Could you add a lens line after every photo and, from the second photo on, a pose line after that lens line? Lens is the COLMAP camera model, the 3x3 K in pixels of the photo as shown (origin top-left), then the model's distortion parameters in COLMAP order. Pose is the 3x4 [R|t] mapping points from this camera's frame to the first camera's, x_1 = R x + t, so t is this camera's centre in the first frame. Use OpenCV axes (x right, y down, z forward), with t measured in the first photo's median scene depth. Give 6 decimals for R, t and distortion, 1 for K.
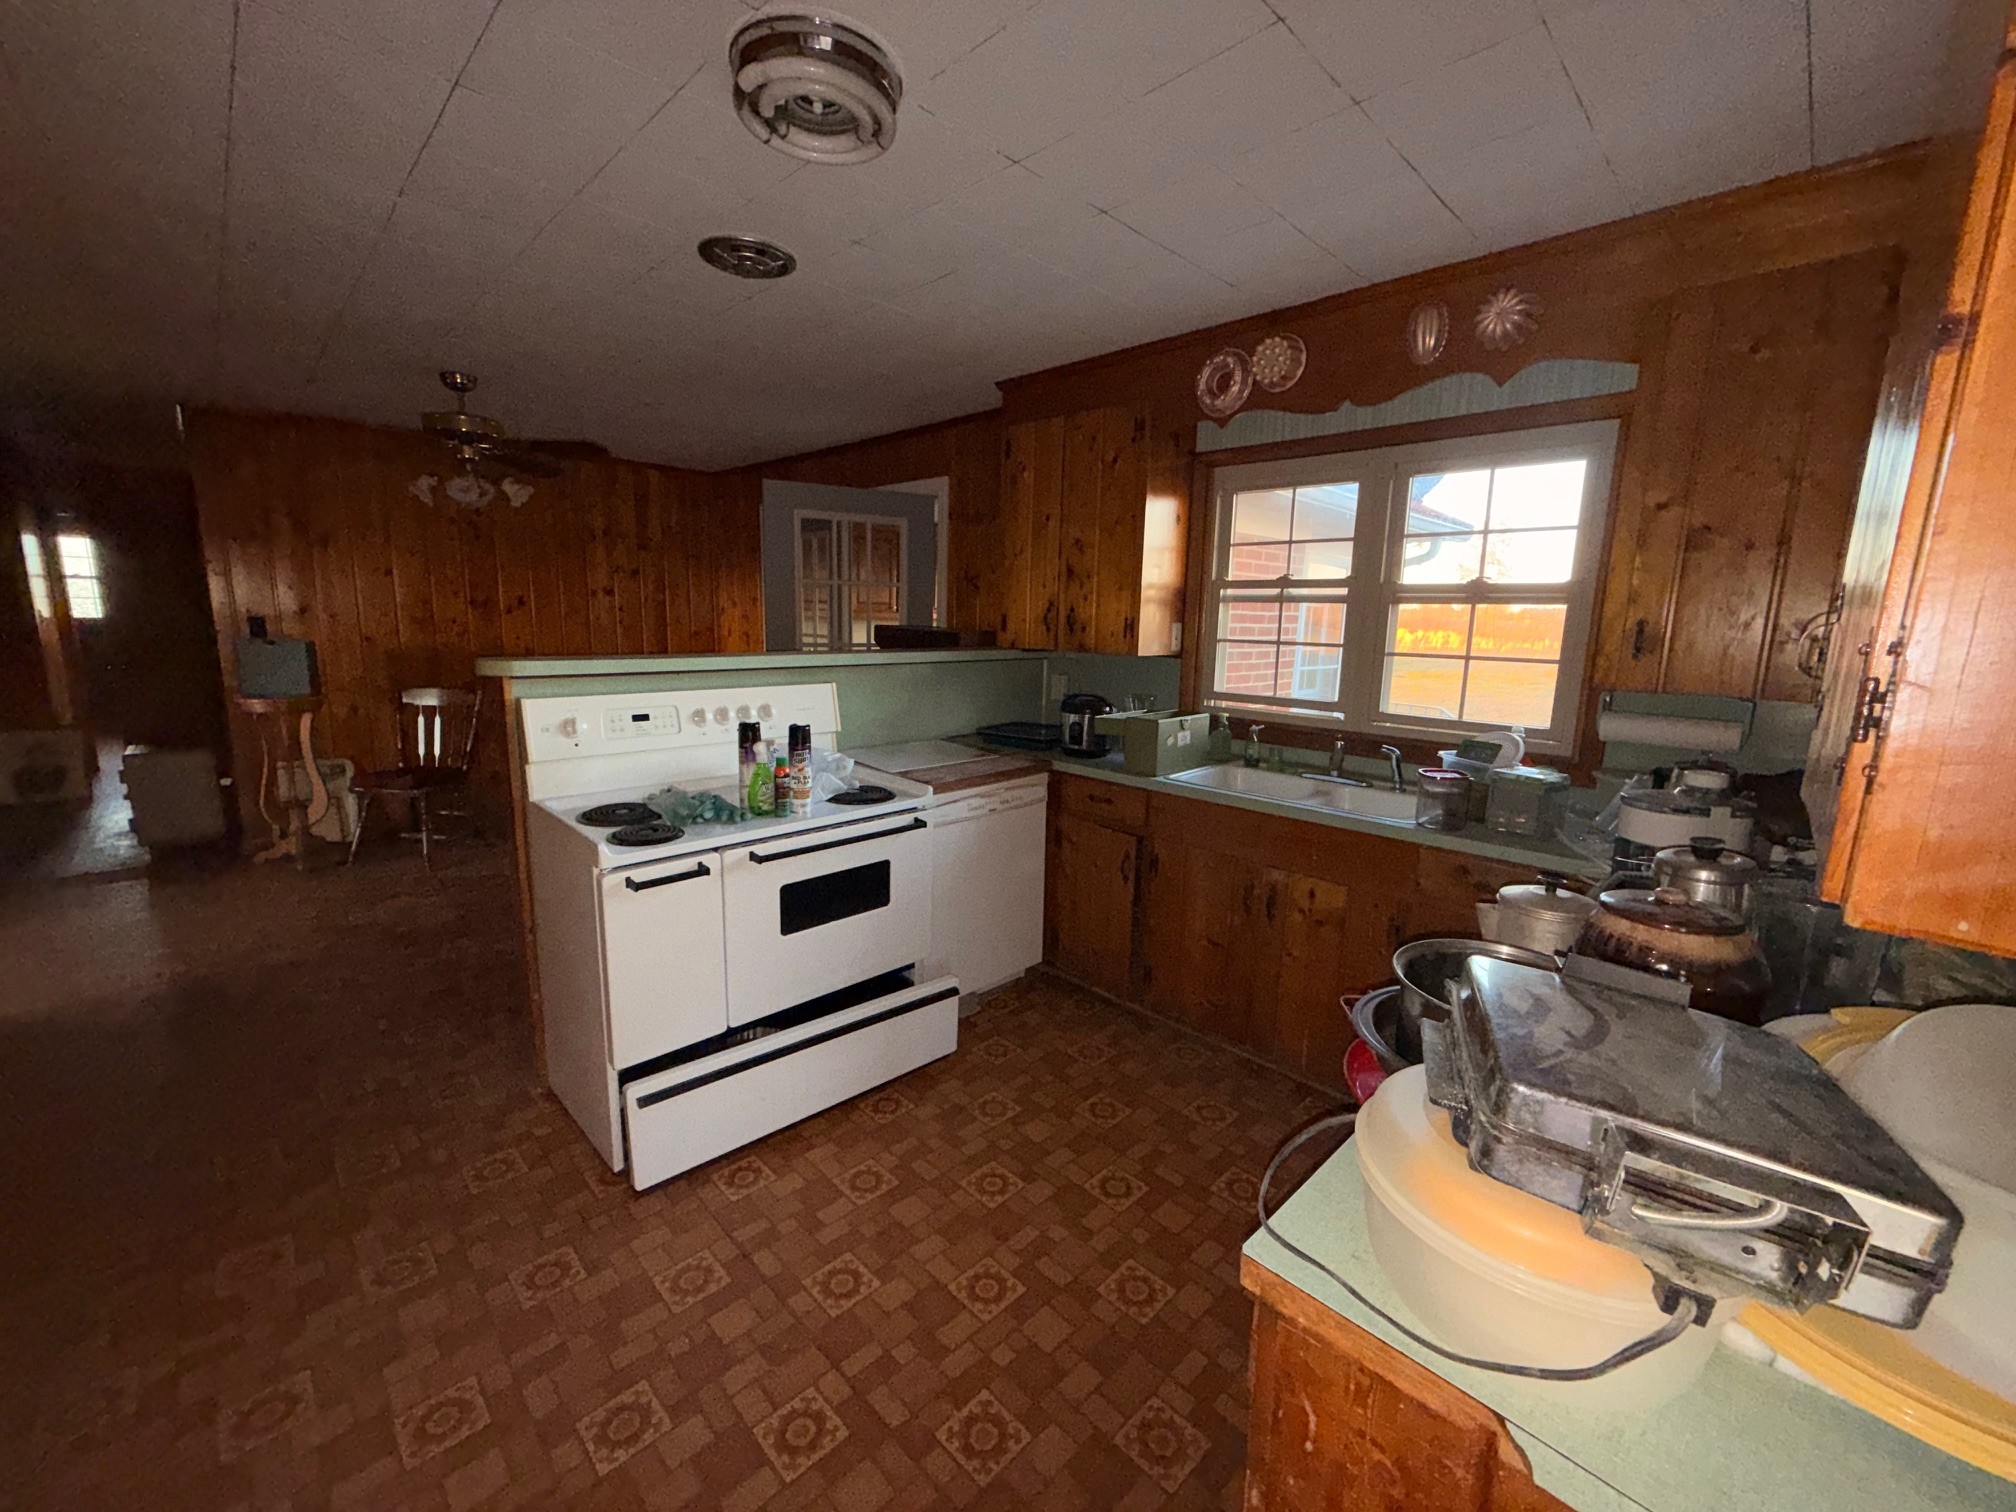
lens RADIAL K [[801.0, 0, 1003.8], [0, 801.0, 749.0], [0, 0, 1]] dist [-0.001233, 0.000064]
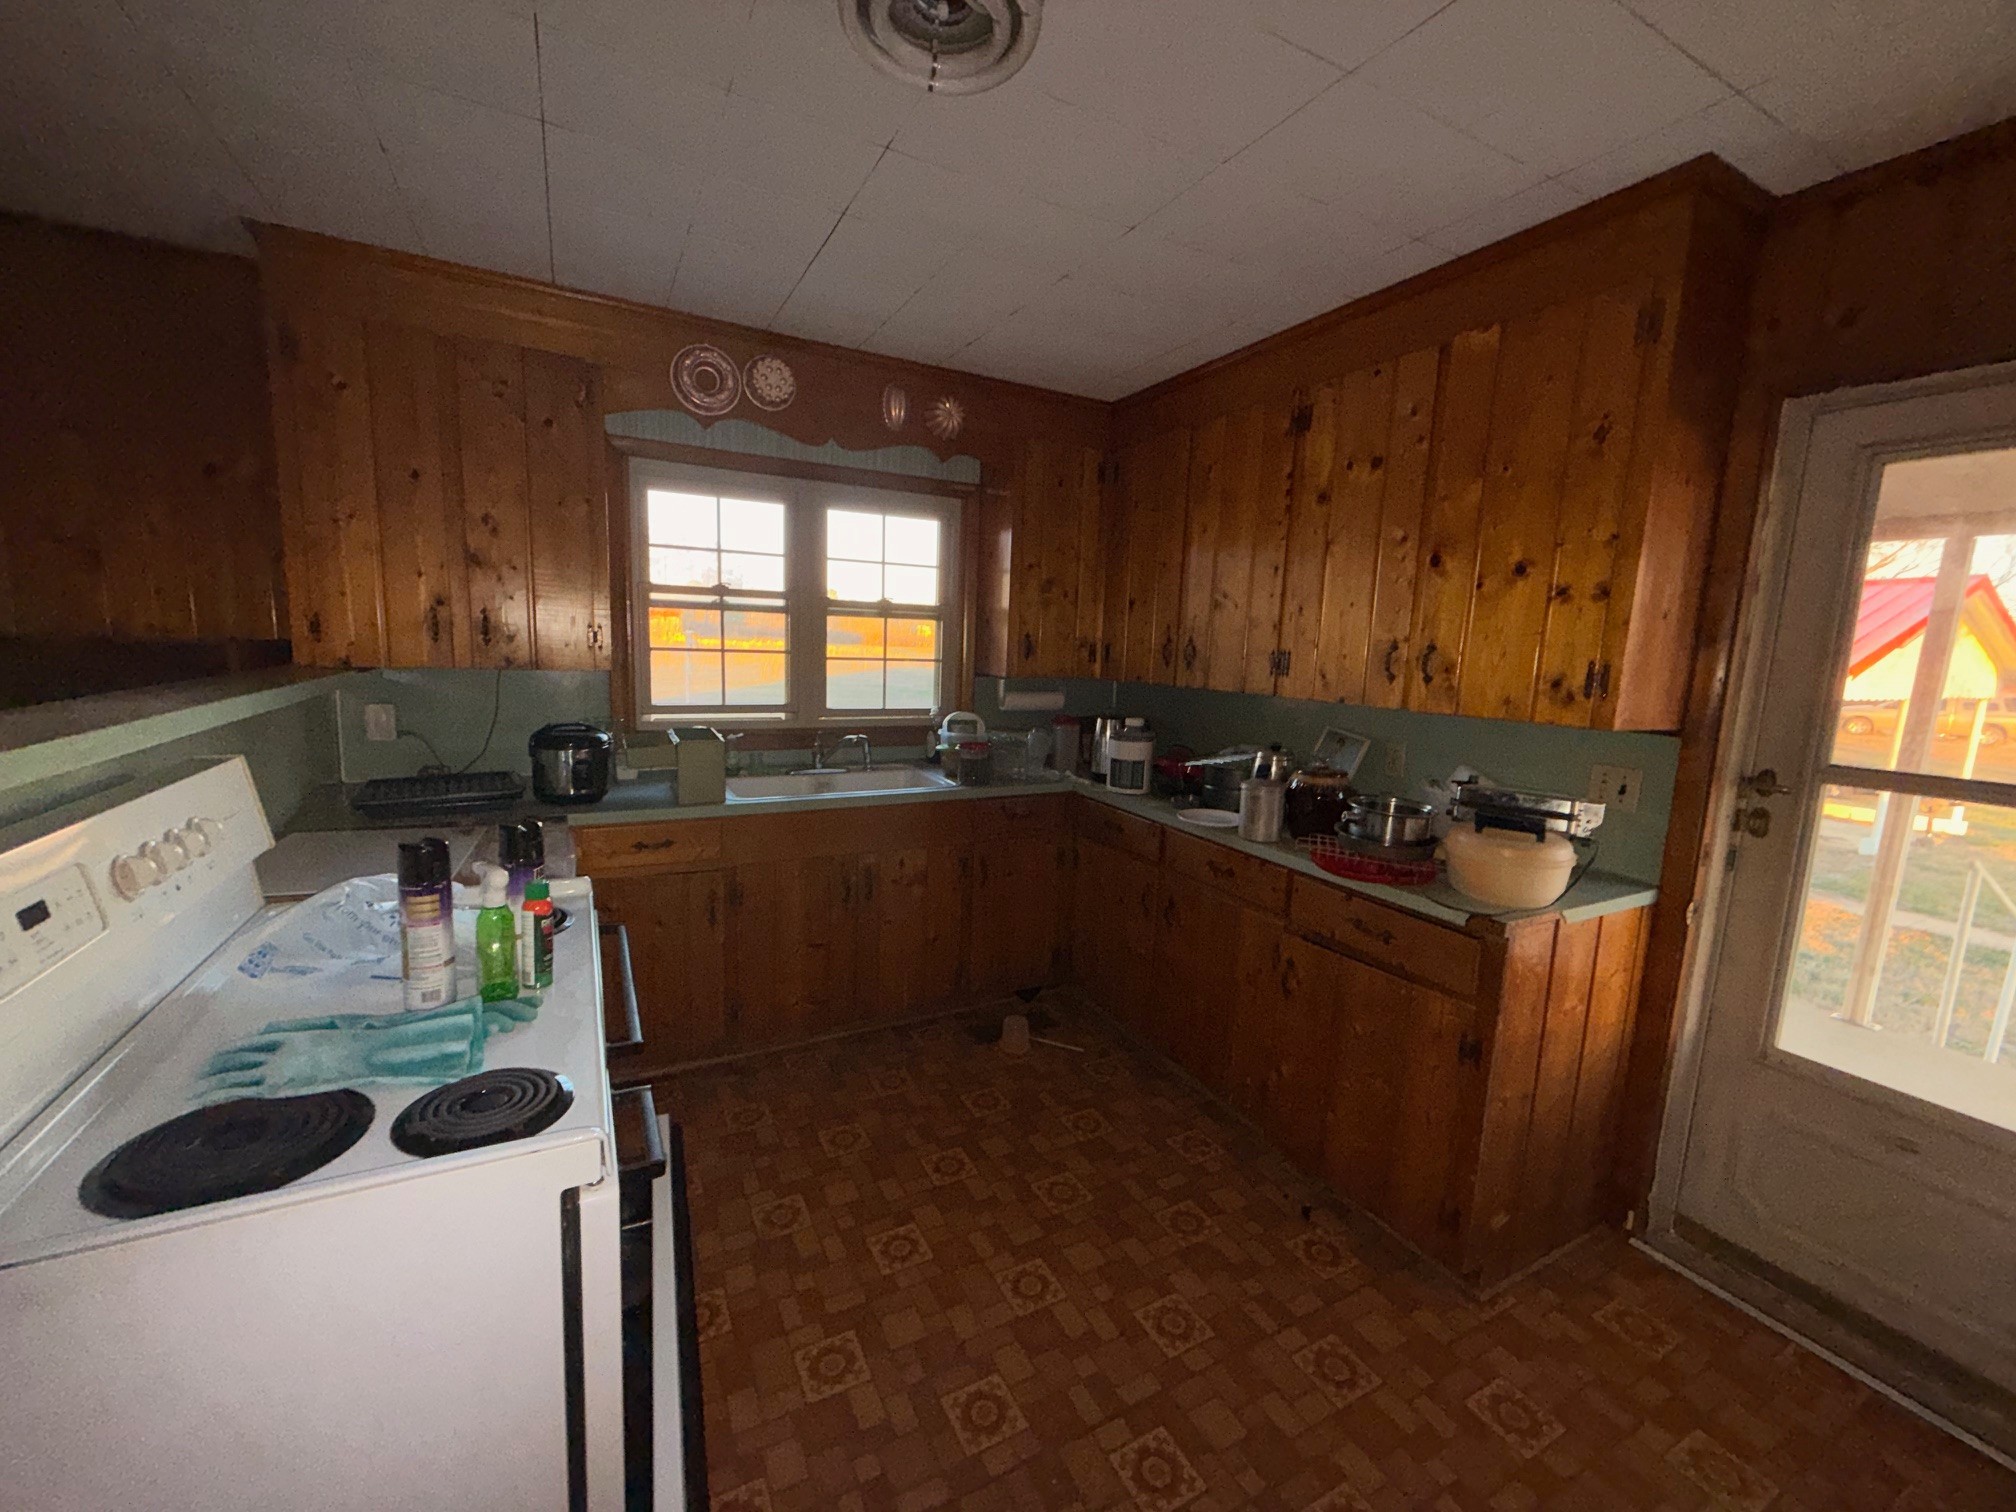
lens RADIAL K [[801.0, 0, 1003.8], [0, 801.0, 749.0], [0, 0, 1]] dist [-0.001233, 0.000064]
pose [[0.290424, -0.144395, 0.945941, -0.595595], [0.132525, 0.985092, 0.109683, -0.085413], [-0.947677, 0.093507, 0.305230, 0.424442]]
